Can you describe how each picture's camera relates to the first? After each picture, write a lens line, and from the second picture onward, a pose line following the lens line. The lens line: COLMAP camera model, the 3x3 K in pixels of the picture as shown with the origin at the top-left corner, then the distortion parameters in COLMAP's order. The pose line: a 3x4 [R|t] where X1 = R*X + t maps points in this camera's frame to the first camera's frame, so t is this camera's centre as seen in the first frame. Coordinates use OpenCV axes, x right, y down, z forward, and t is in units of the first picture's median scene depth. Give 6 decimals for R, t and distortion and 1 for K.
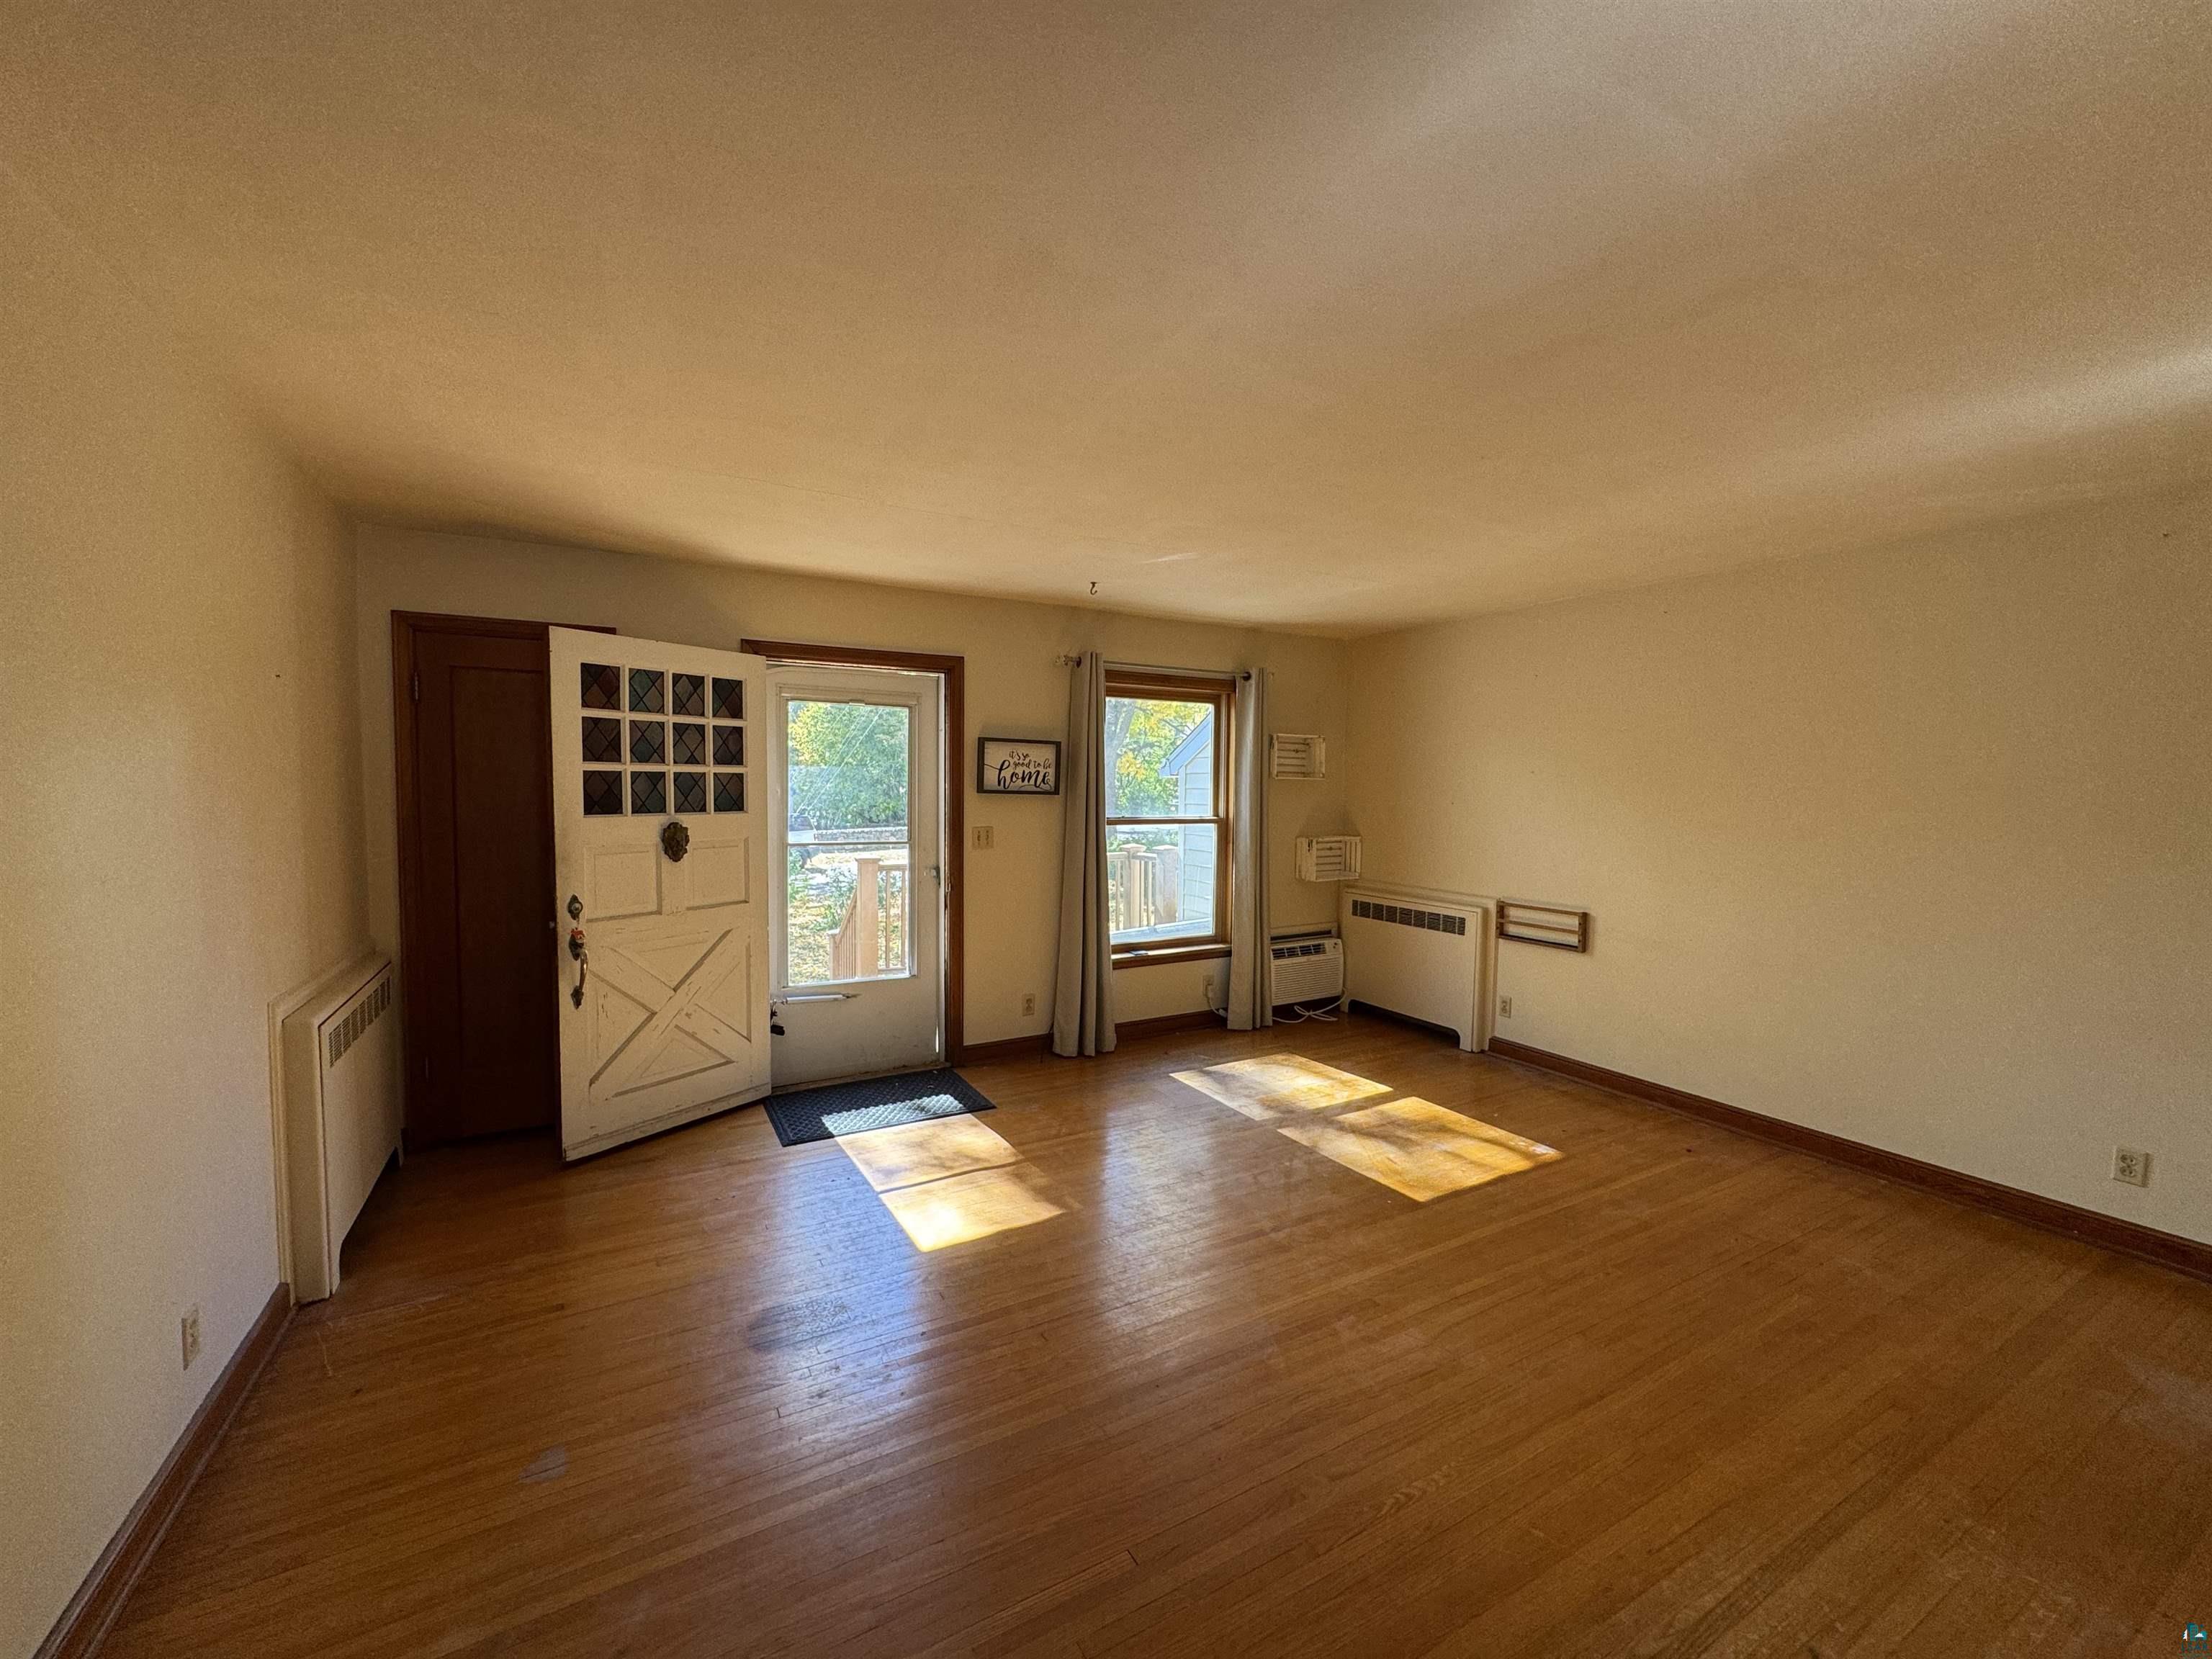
lens RADIAL K [[887.0, 0, 1108.7], [0, 887.0, 829.8], [0, 0, 1]] dist [-0.000834, -0.003000]
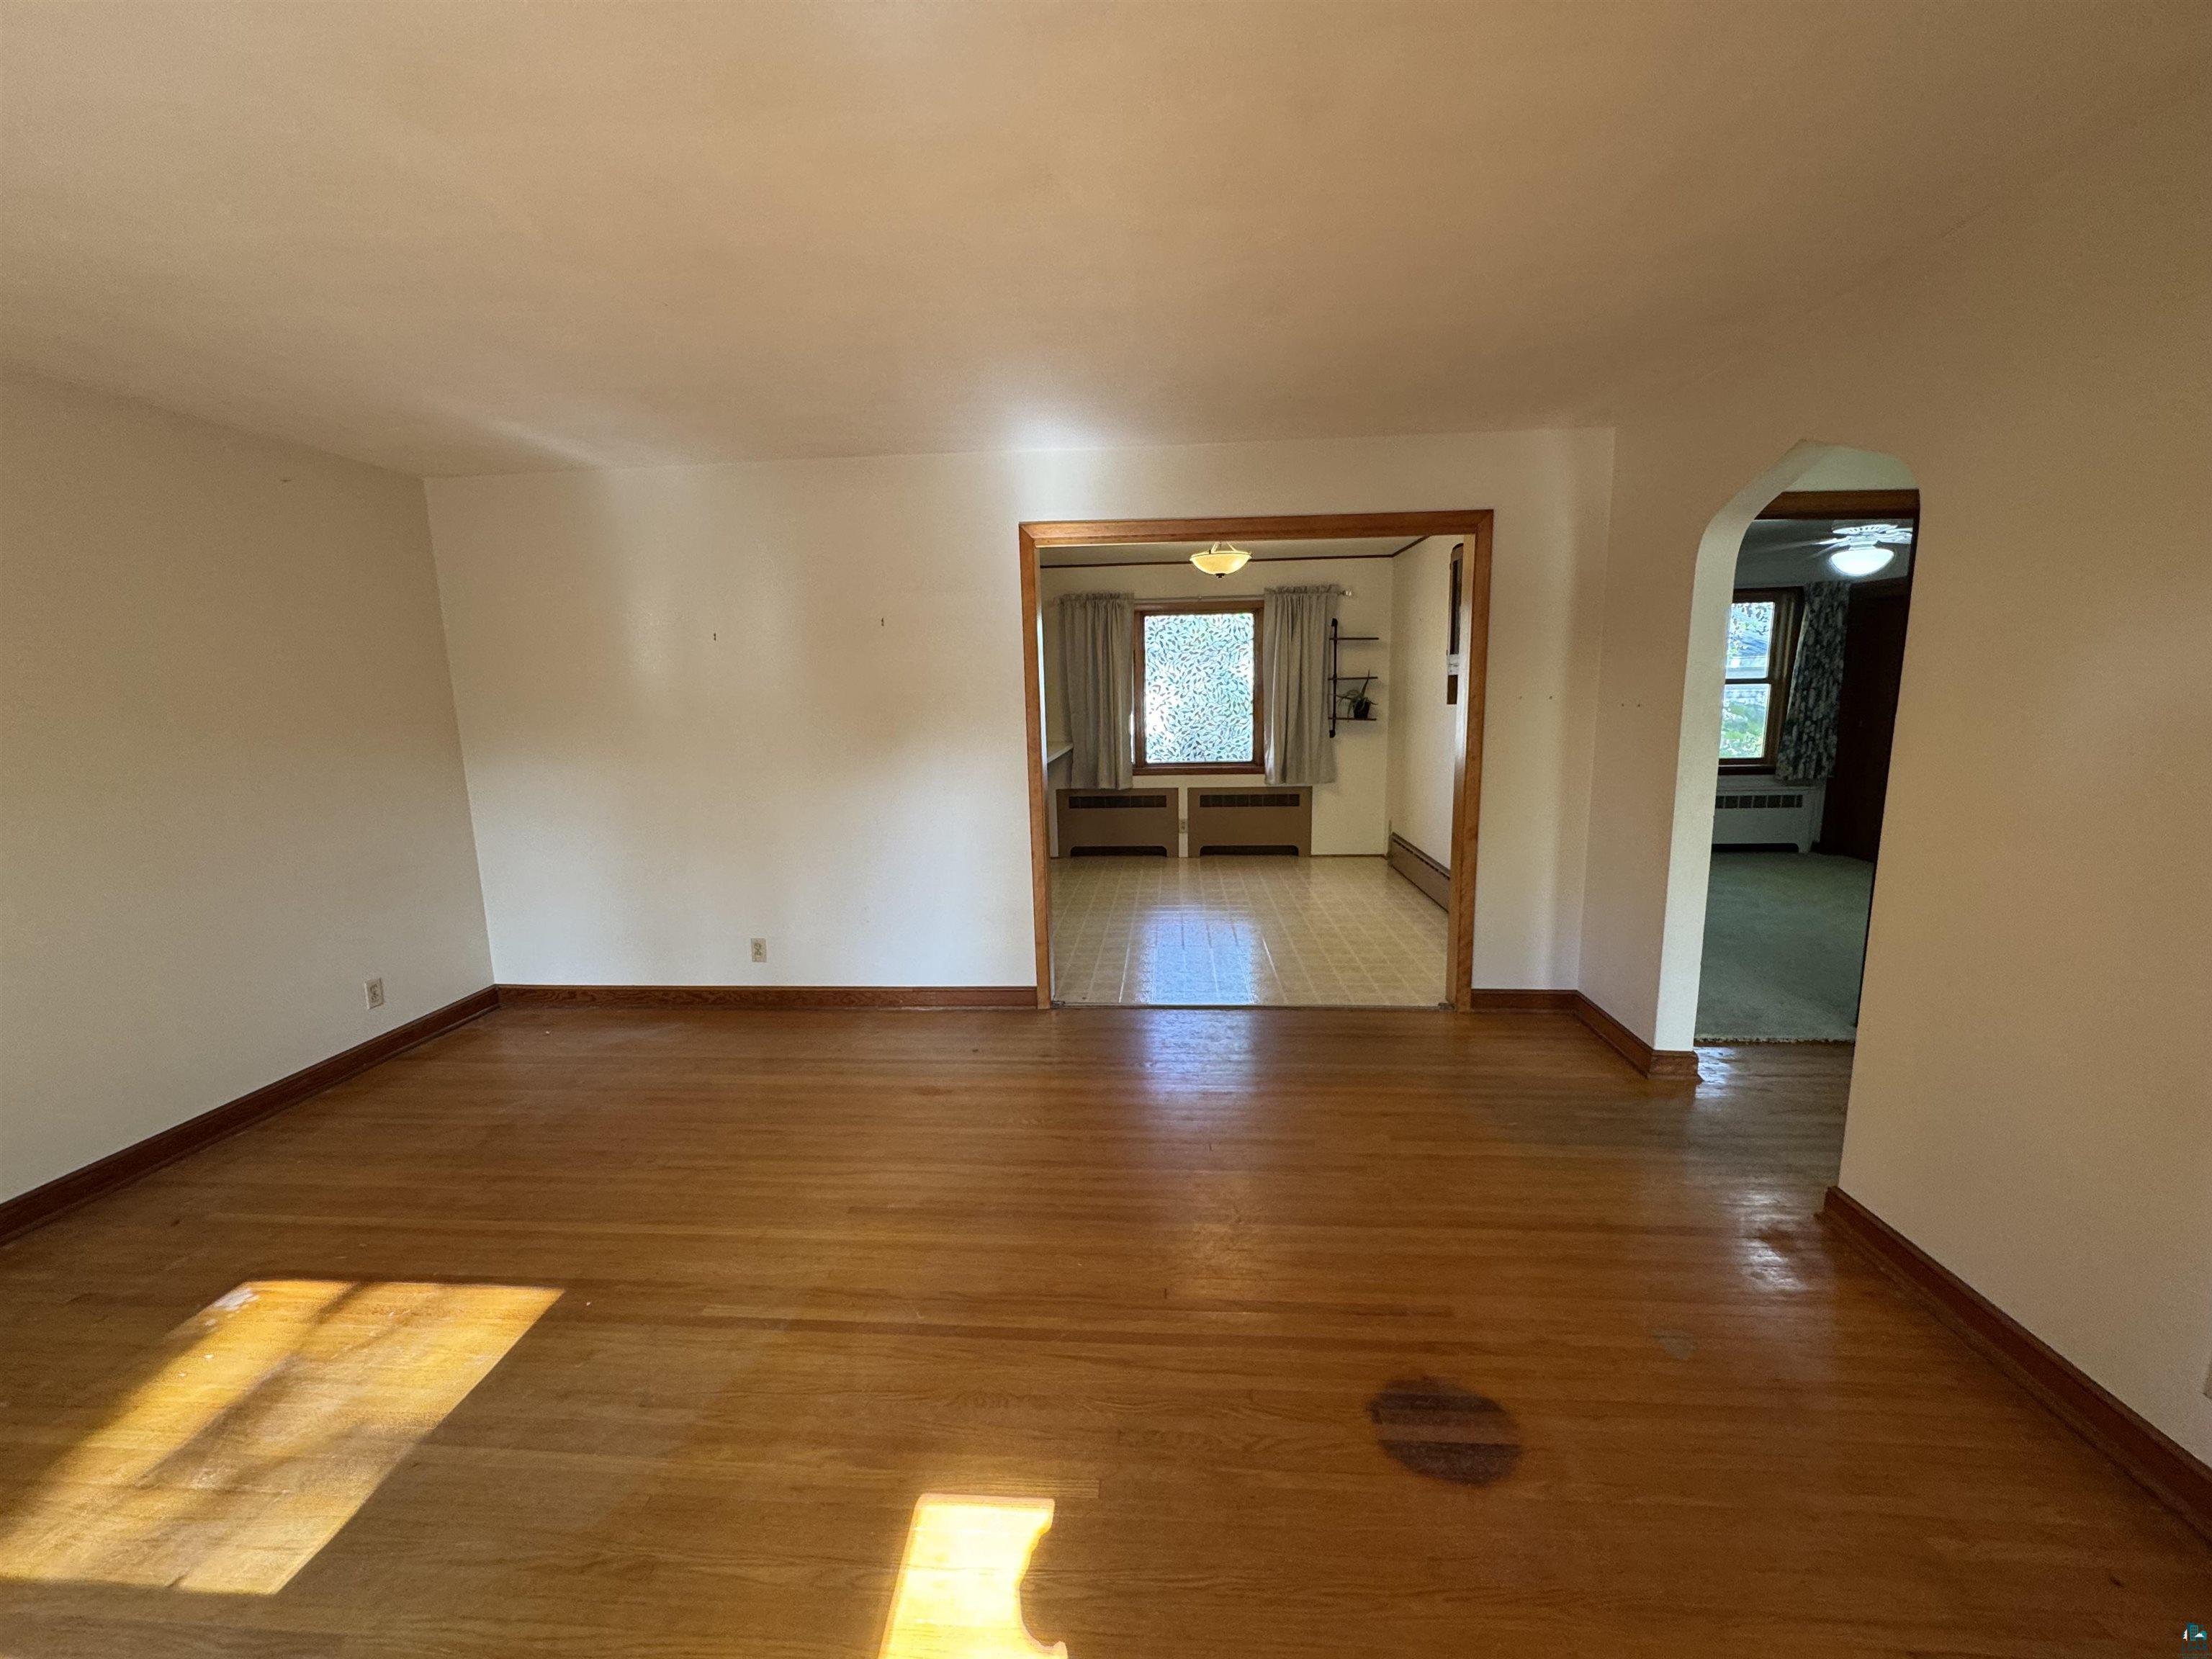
lens RADIAL K [[887.0, 0, 1105.3], [0, 887.0, 830.5], [0, 0, 1]] dist [-0.000834, -0.003000]
pose [[-0.845689, -0.085222, 0.526828, -0.361926], [0.032420, 0.977140, 0.210109, -0.078808], [-0.532690, 0.194767, -0.823594, 1.270881]]
